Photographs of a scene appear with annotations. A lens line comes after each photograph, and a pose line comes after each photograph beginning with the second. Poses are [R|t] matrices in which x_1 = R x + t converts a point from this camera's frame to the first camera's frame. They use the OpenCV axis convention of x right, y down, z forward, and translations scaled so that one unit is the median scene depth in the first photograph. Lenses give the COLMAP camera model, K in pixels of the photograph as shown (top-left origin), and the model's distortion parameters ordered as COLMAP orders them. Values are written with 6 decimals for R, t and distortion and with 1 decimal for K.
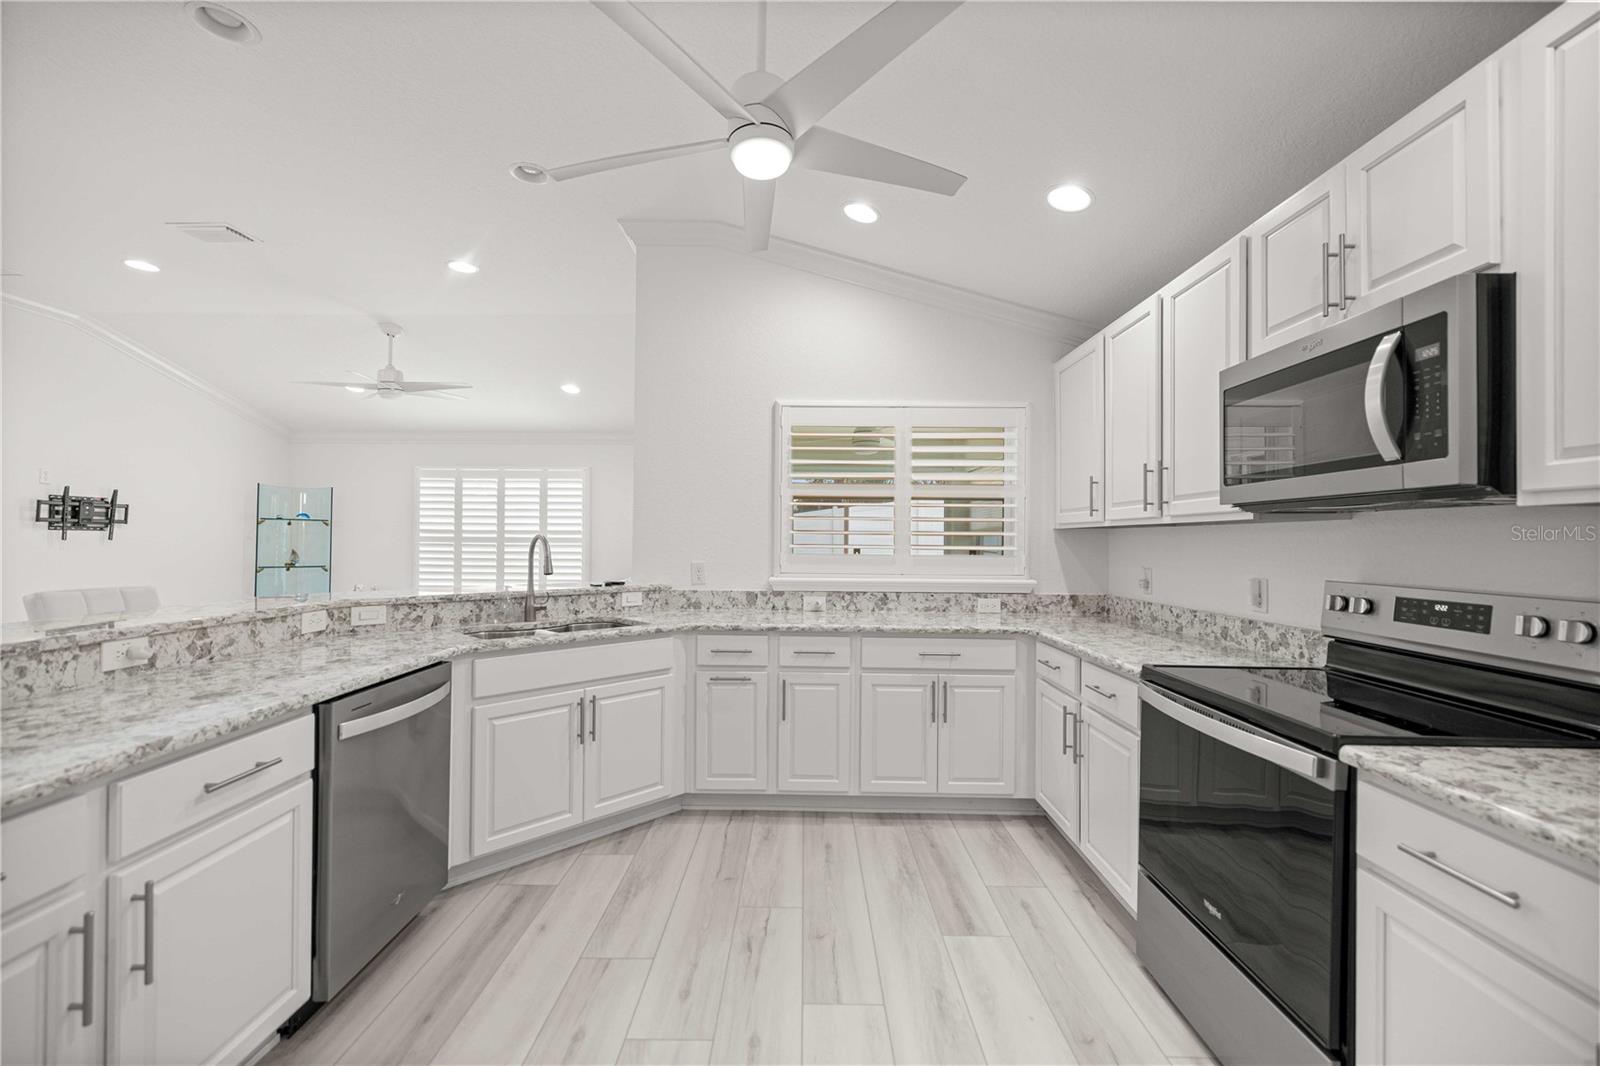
lens RADIAL K [[672.4, 0, 796.8], [0, 672.4, 531.2], [0, 0, 1]] dist [-0.000069, 0.000602]
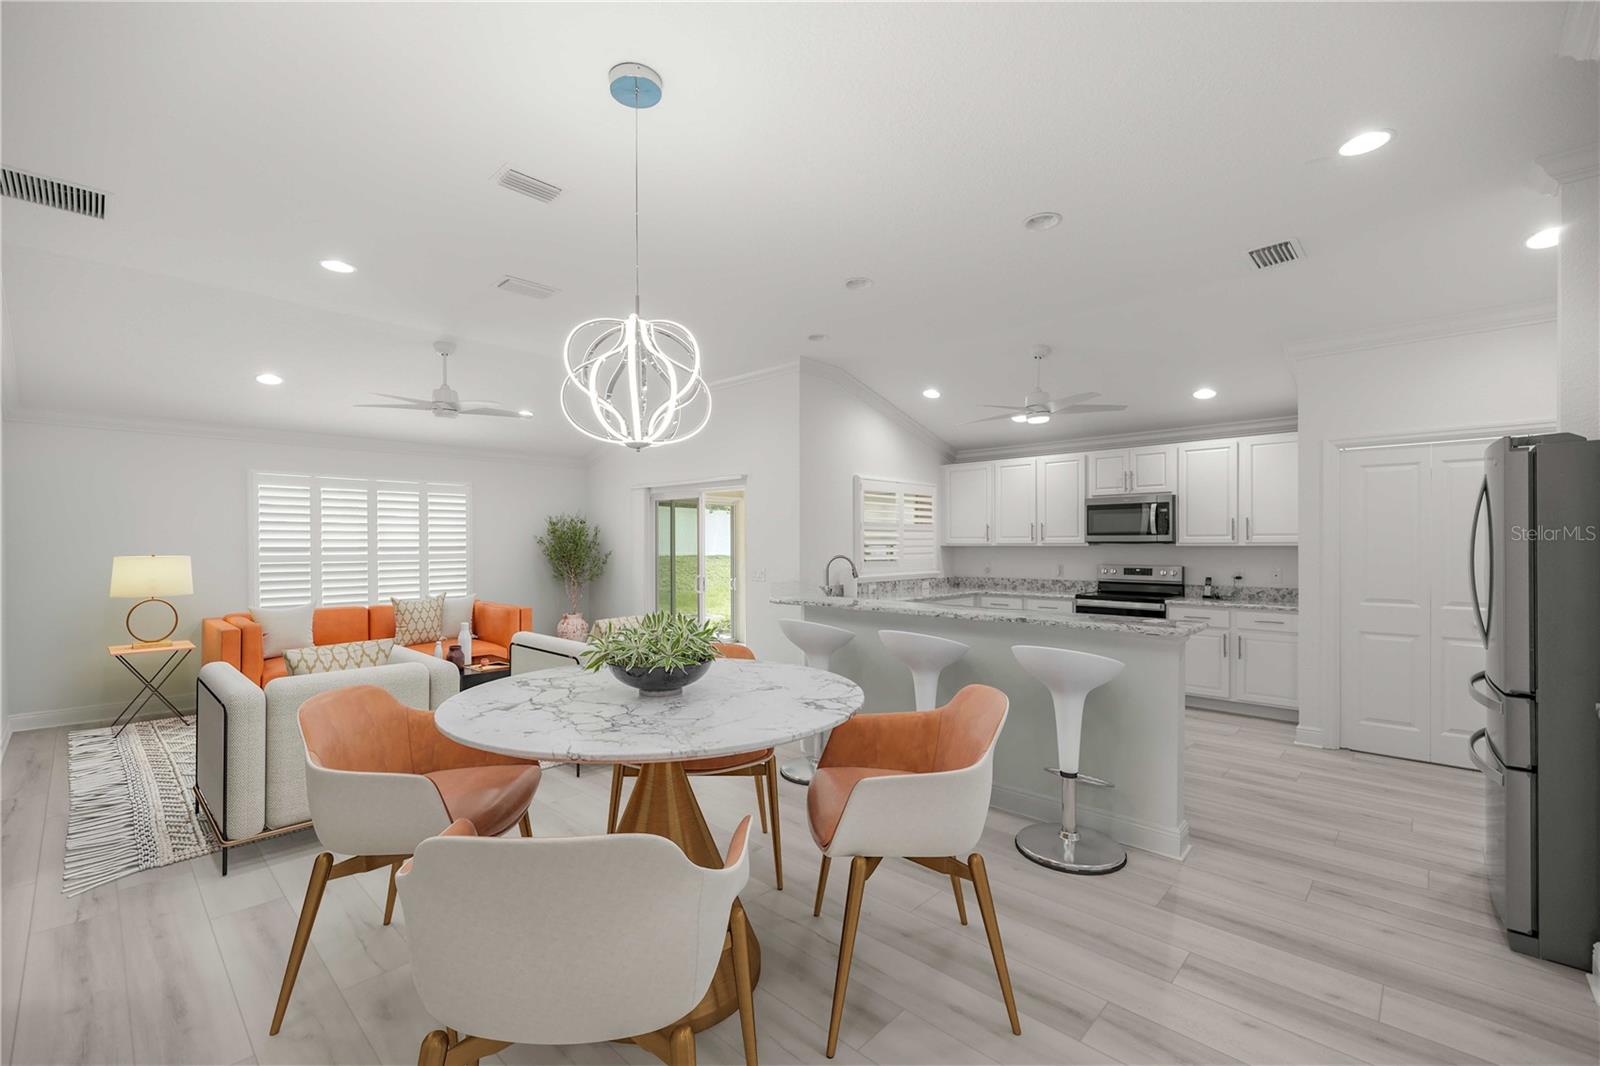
lens RADIAL K [[672.4, 0, 800.4], [0, 672.4, 542.3], [0, 0, 1]] dist [-0.000069, 0.000602]
pose [[0.677155, -0.008131, 0.735796, -1.818231], [-0.001336, 0.999924, 0.012279, -0.050852], [-0.735839, -0.009298, 0.677092, -0.101474]]
